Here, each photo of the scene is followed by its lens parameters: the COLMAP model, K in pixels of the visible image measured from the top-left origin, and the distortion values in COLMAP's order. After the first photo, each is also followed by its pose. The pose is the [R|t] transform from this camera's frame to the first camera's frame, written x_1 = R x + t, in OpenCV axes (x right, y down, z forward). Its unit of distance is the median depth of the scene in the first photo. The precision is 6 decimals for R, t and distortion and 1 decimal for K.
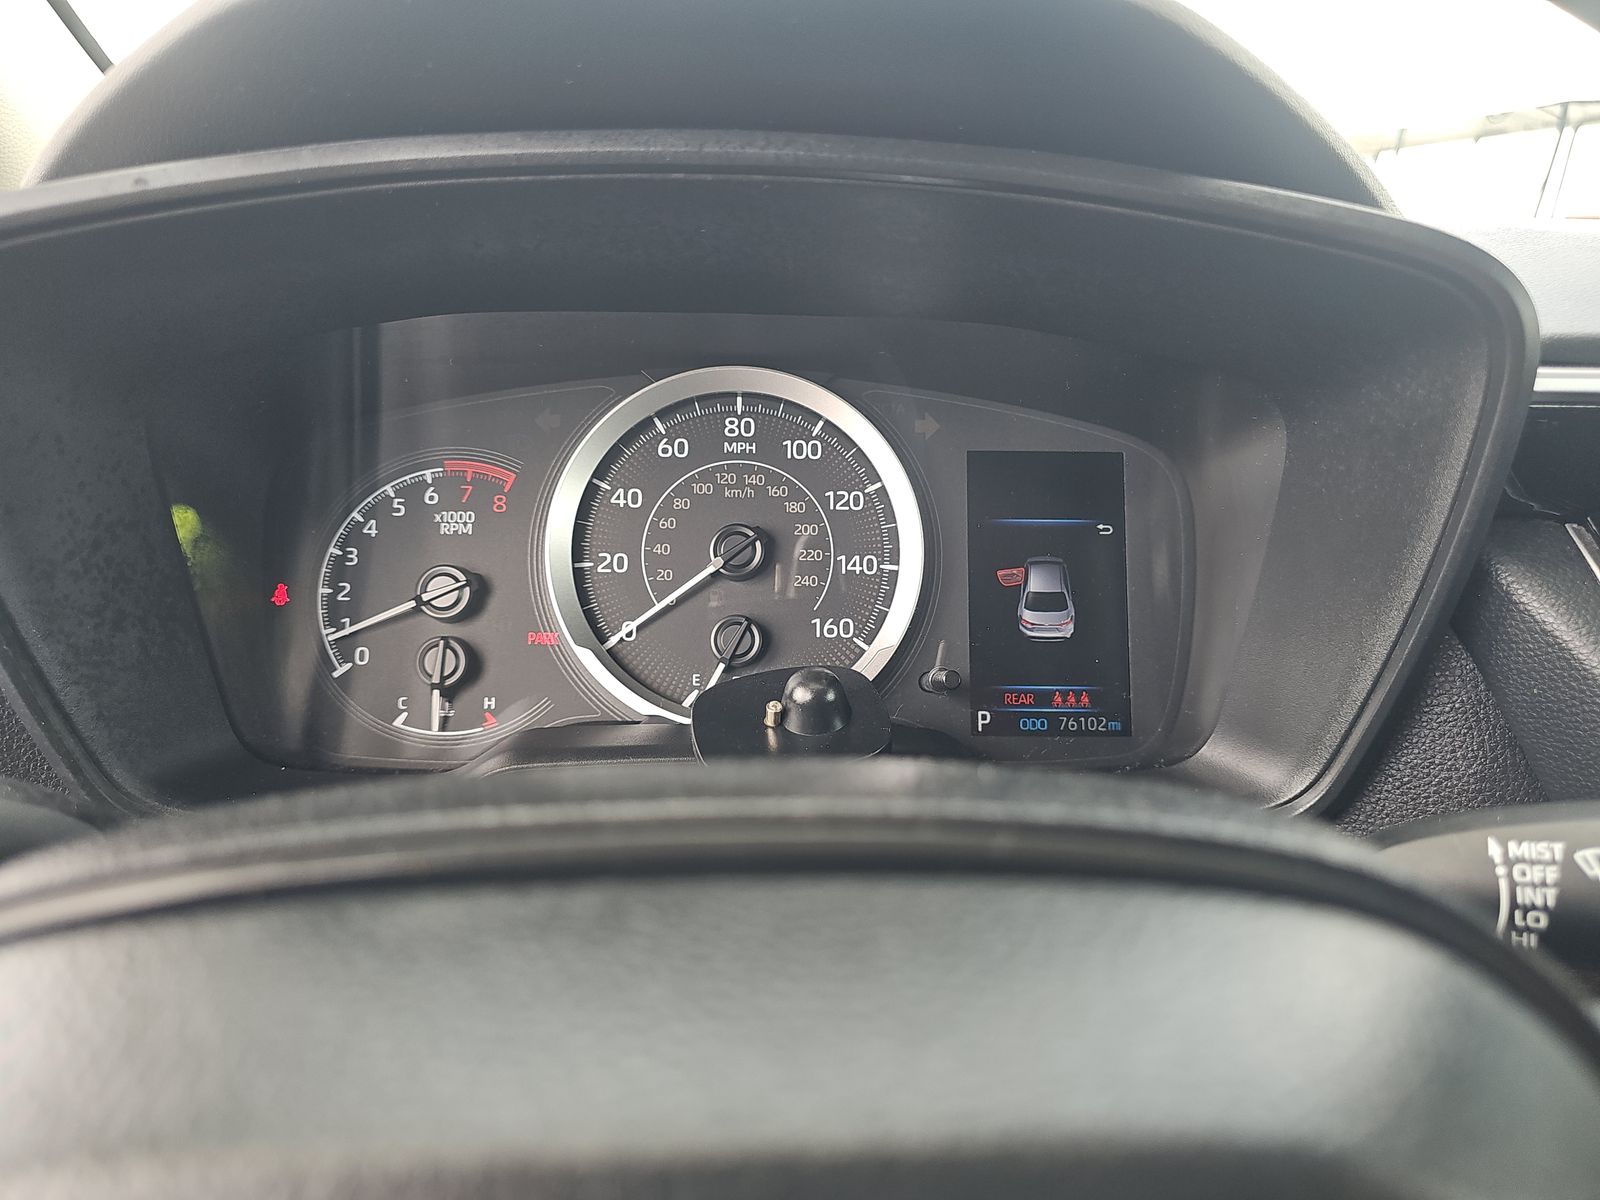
lens RADIAL K [[1059.8, 0, 800.7], [0, 1059.8, 589.9], [0, 0, 1]] dist [0.033990, -0.027370]
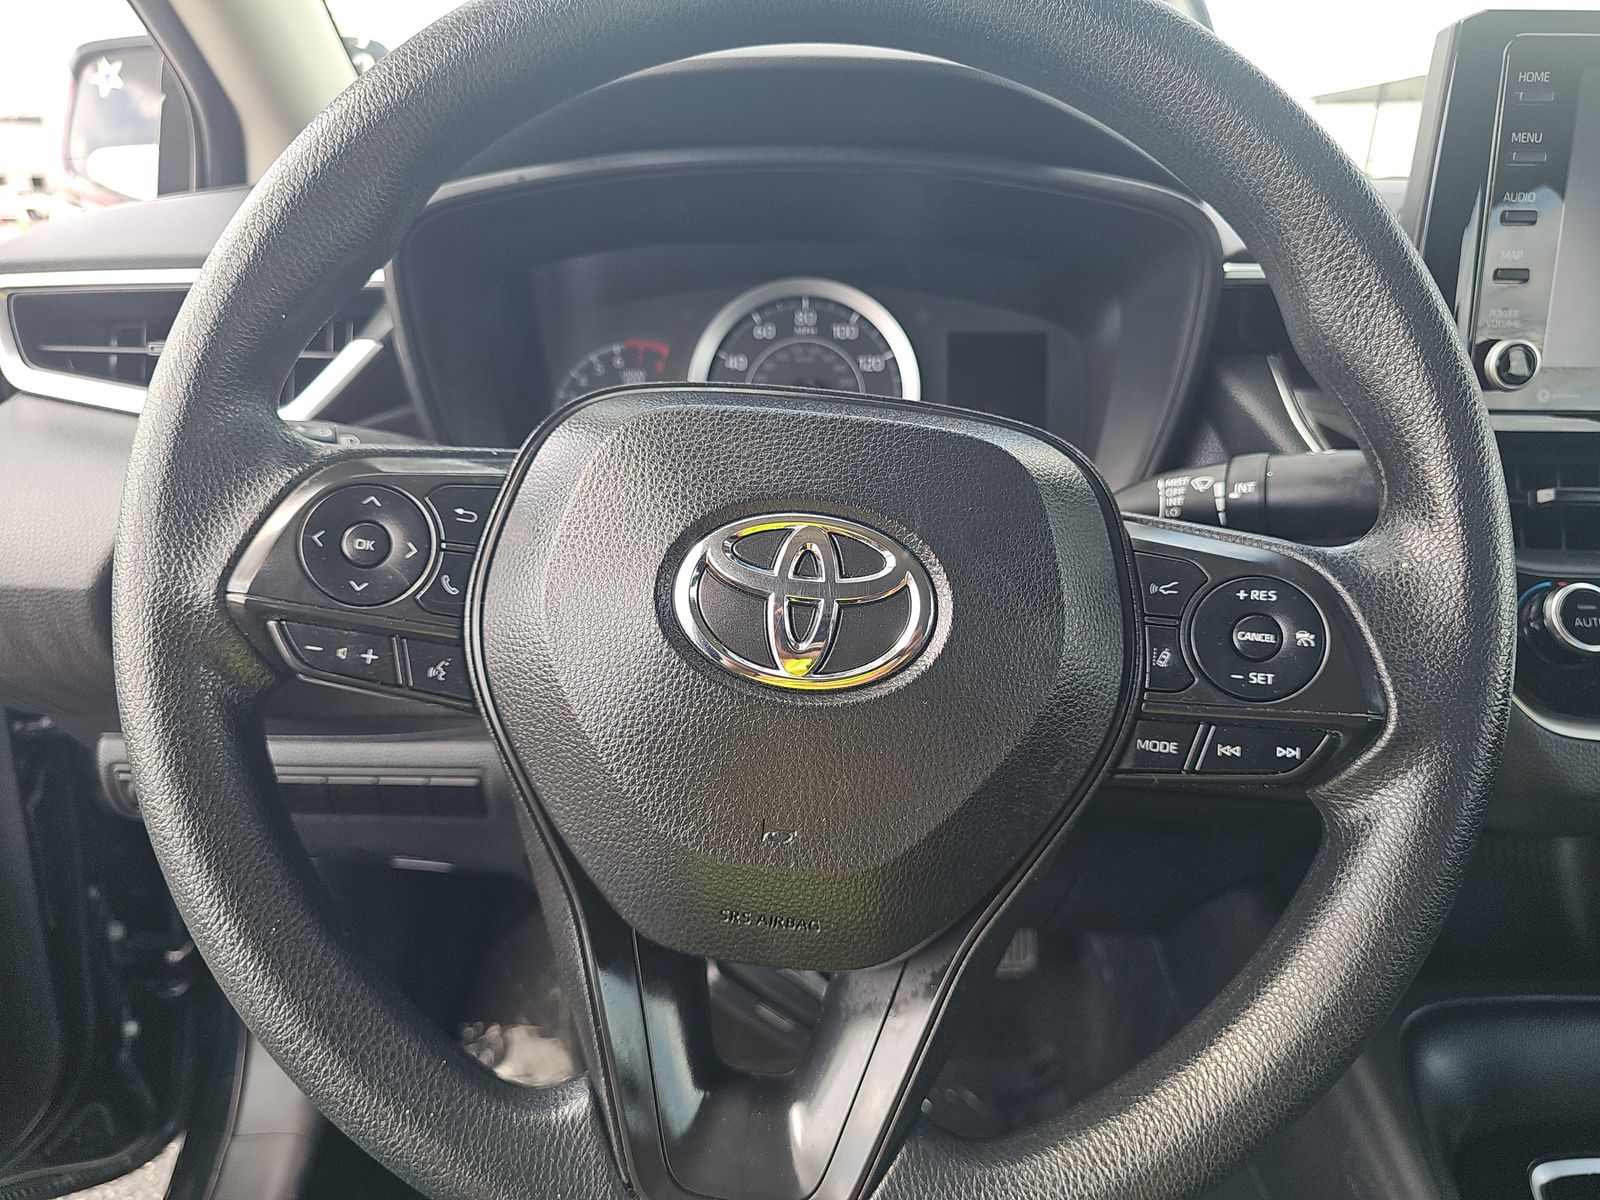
lens RADIAL K [[1059.8, 0, 800.4], [0, 1059.8, 614.3], [0, 0, 1]] dist [0.033990, -0.027370]
pose [[0.999118, 0.001563, -0.041956, 0.003355], [0.001005, 0.998130, 0.061112, 0.198220], [0.041973, -0.061101, 0.997249, -0.641217]]
